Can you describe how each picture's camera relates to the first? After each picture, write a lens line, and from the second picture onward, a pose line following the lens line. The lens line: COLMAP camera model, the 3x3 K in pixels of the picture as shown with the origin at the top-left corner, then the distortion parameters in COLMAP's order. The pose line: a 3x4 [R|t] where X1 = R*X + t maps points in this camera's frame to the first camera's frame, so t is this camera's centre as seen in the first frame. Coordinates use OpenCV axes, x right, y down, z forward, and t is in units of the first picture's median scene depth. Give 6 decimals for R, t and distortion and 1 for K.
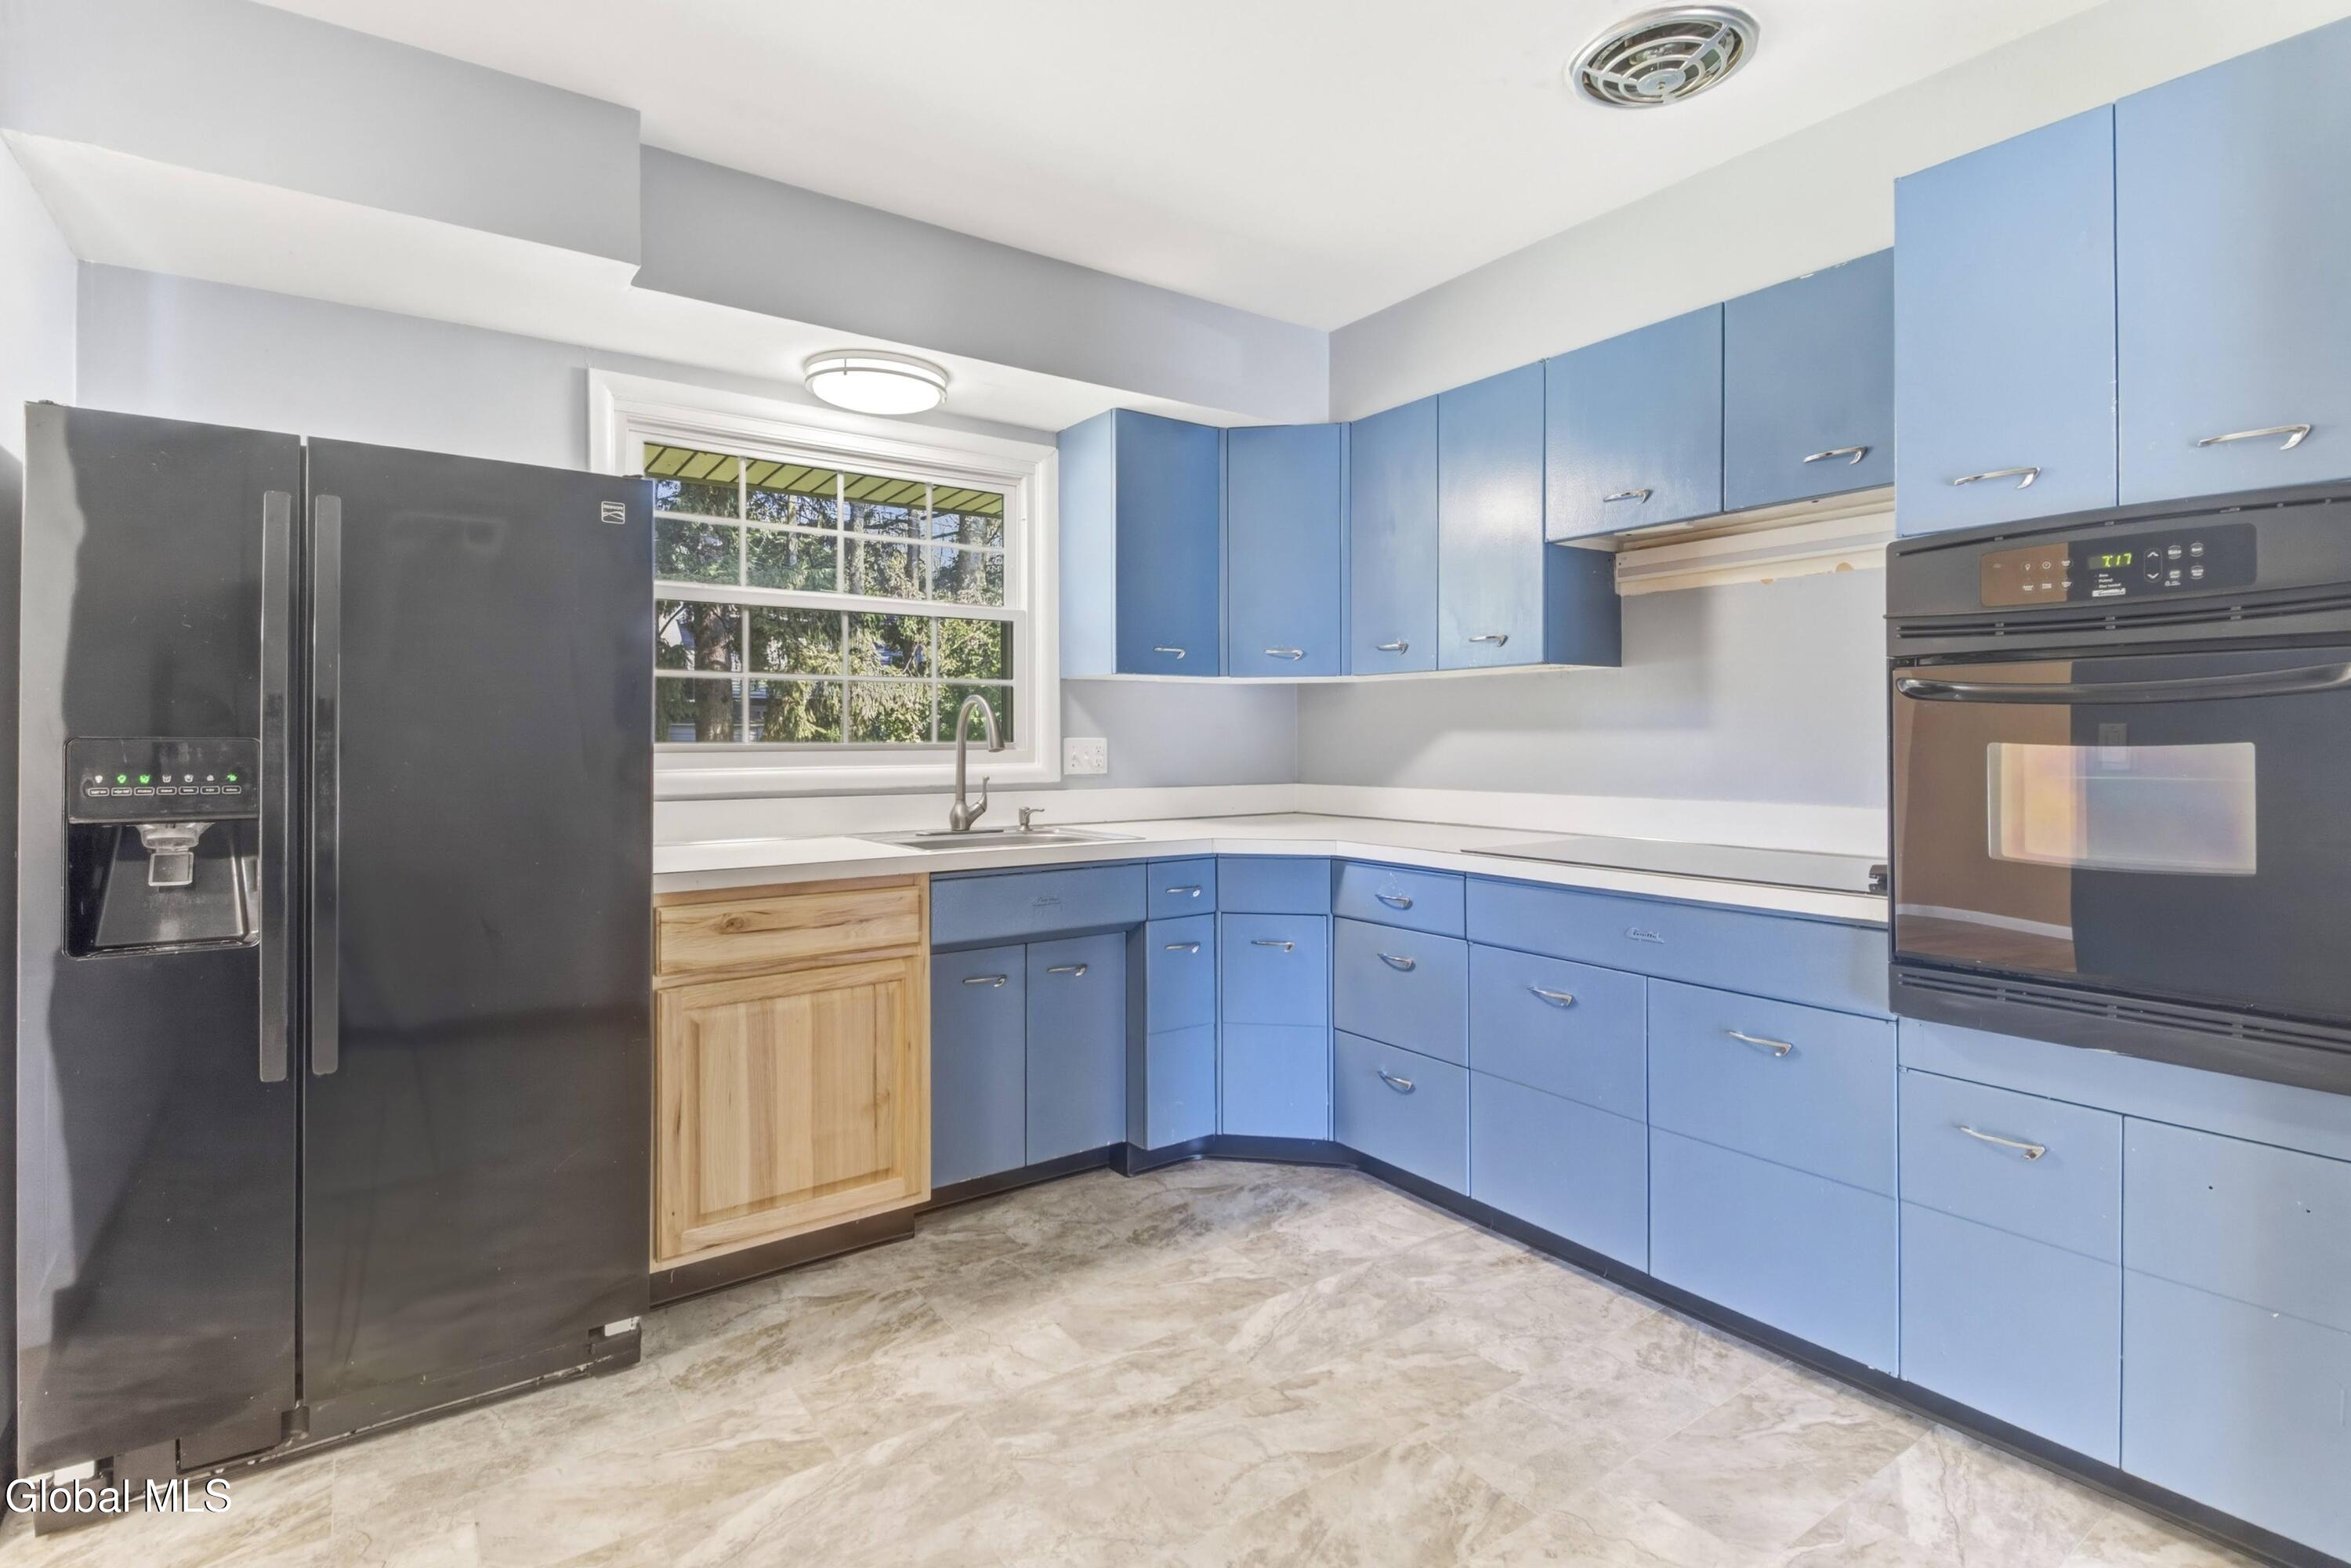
lens RADIAL K [[1138.2, 0, 1179.7], [0, 1138.2, 734.5], [0, 0, 1]] dist [0.002798, 0.000273]
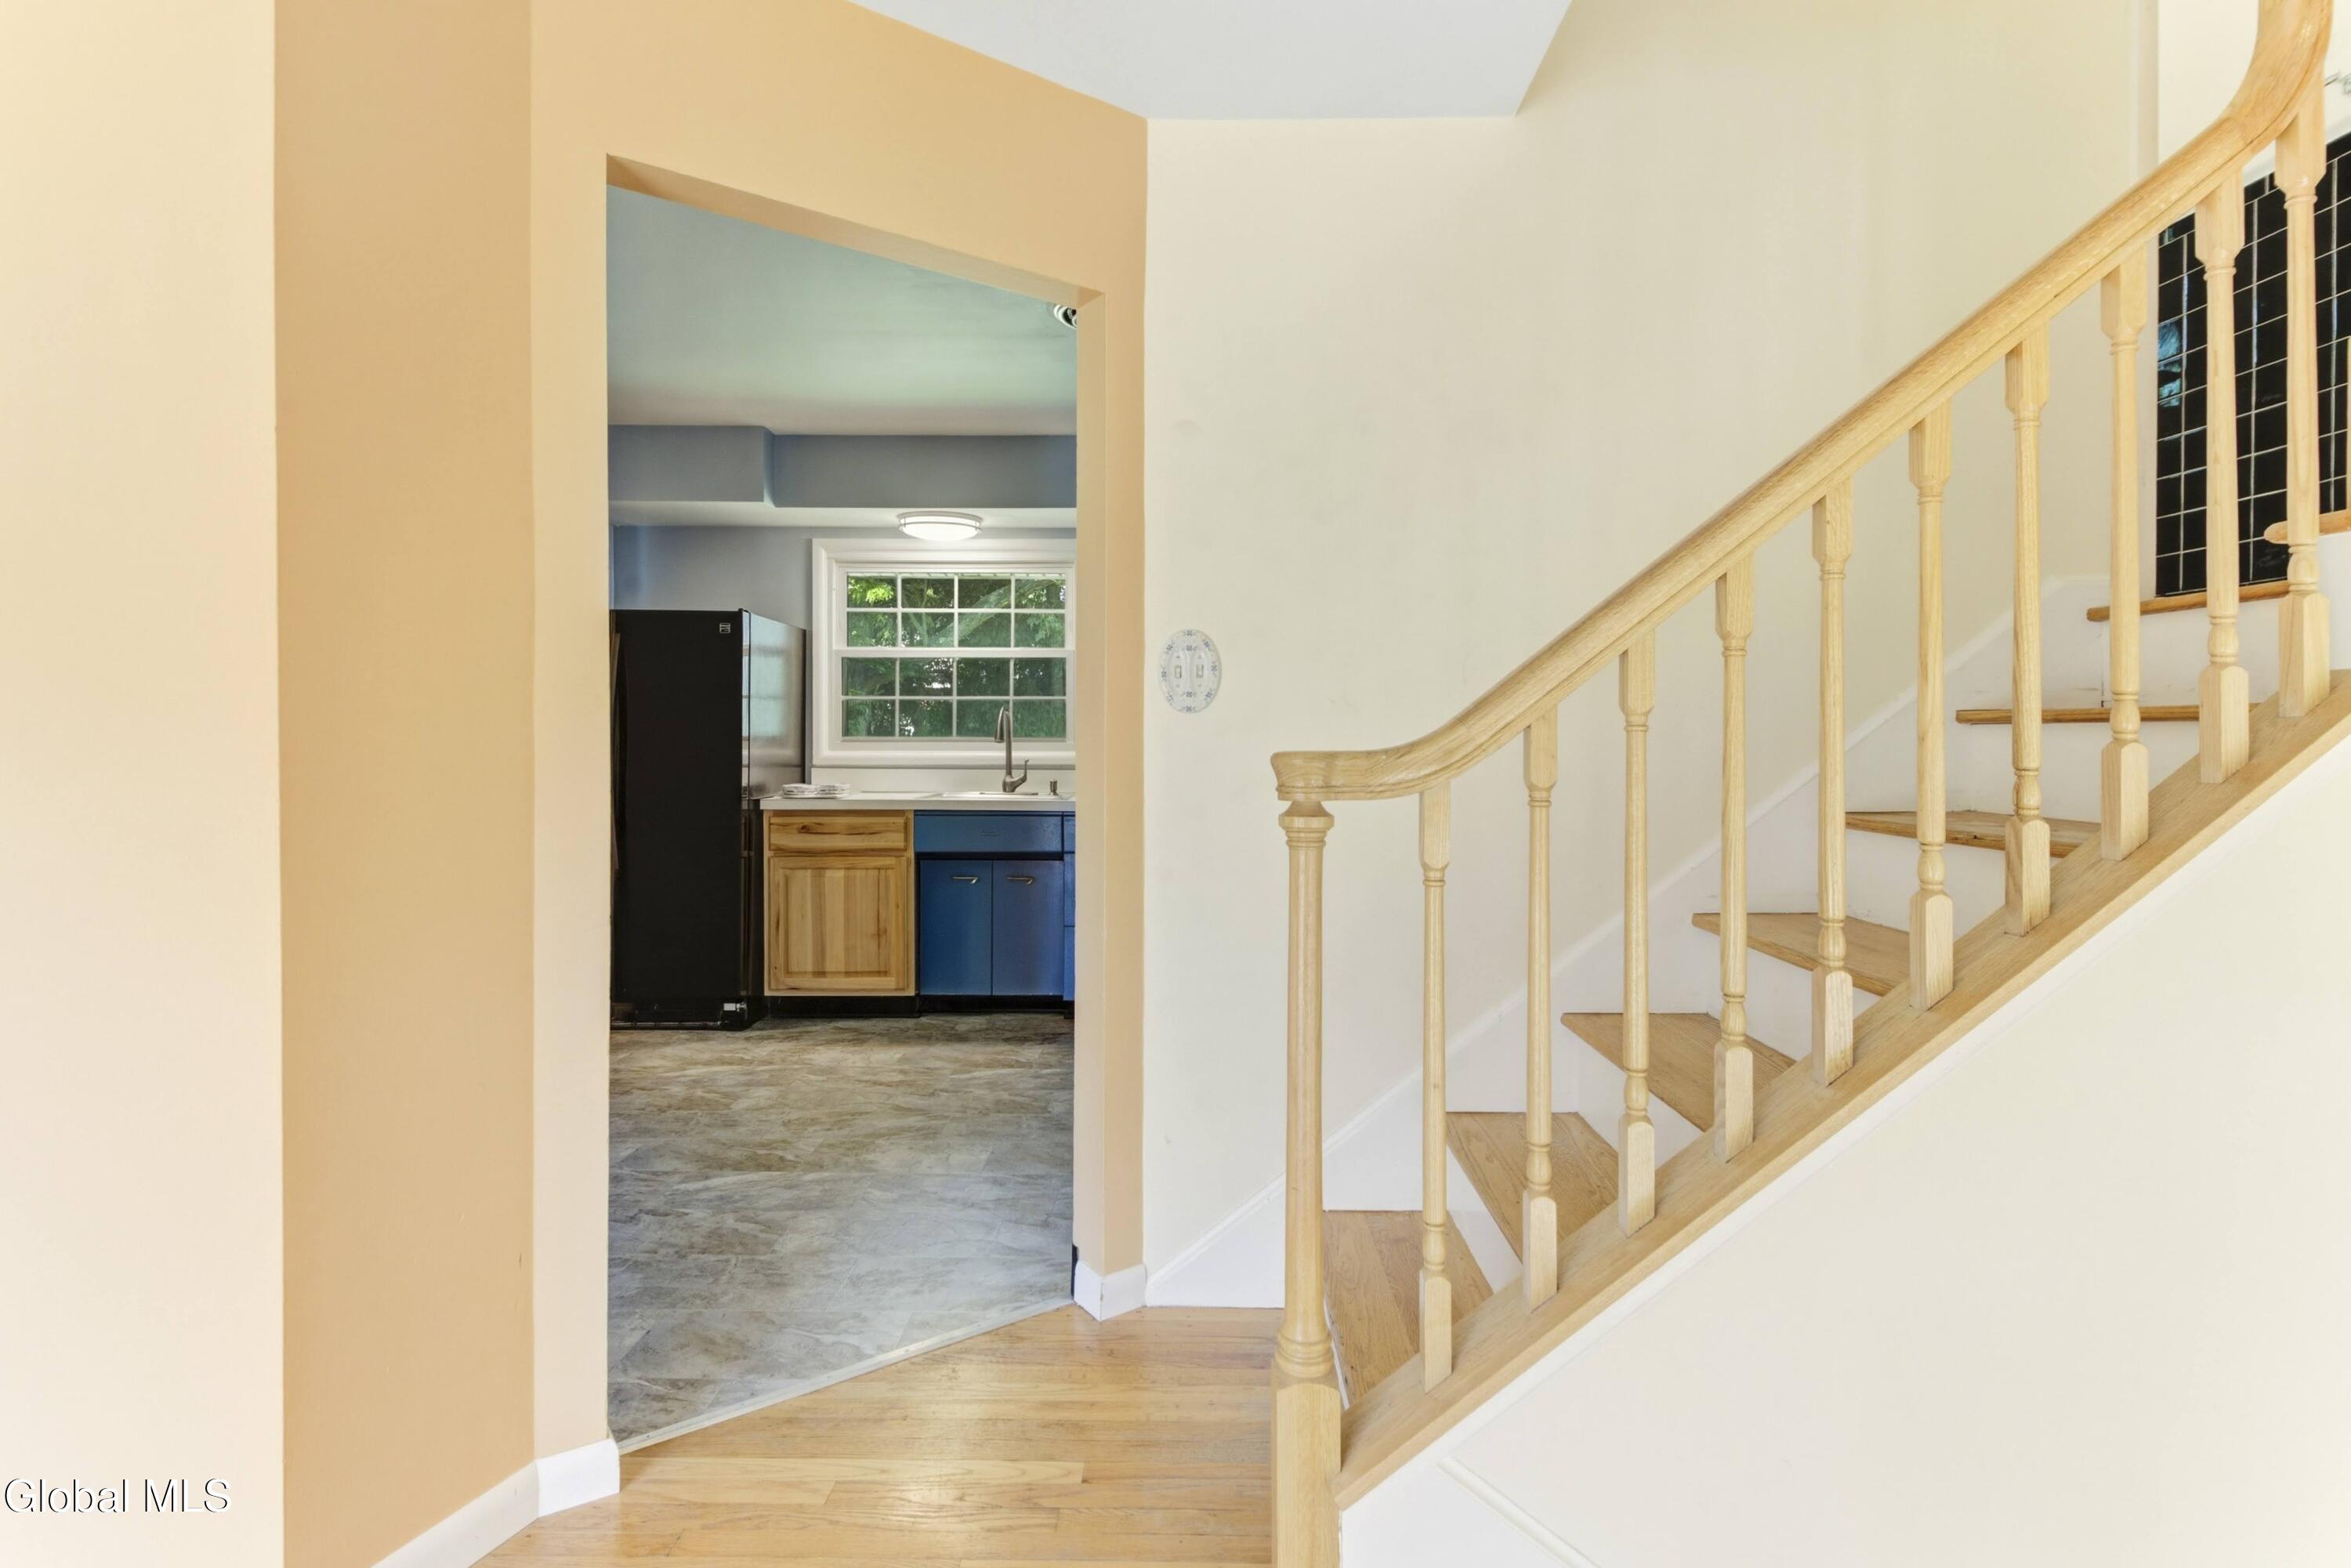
lens RADIAL K [[1138.2, 0, 1169.1], [0, 1138.2, 764.8], [0, 0, 1]] dist [0.002798, 0.000273]
pose [[0.806930, 0.012119, -0.590523, 1.216954], [-0.000854, 0.999812, 0.019350, 0.017995], [0.590647, -0.015110, 0.806789, -0.198830]]
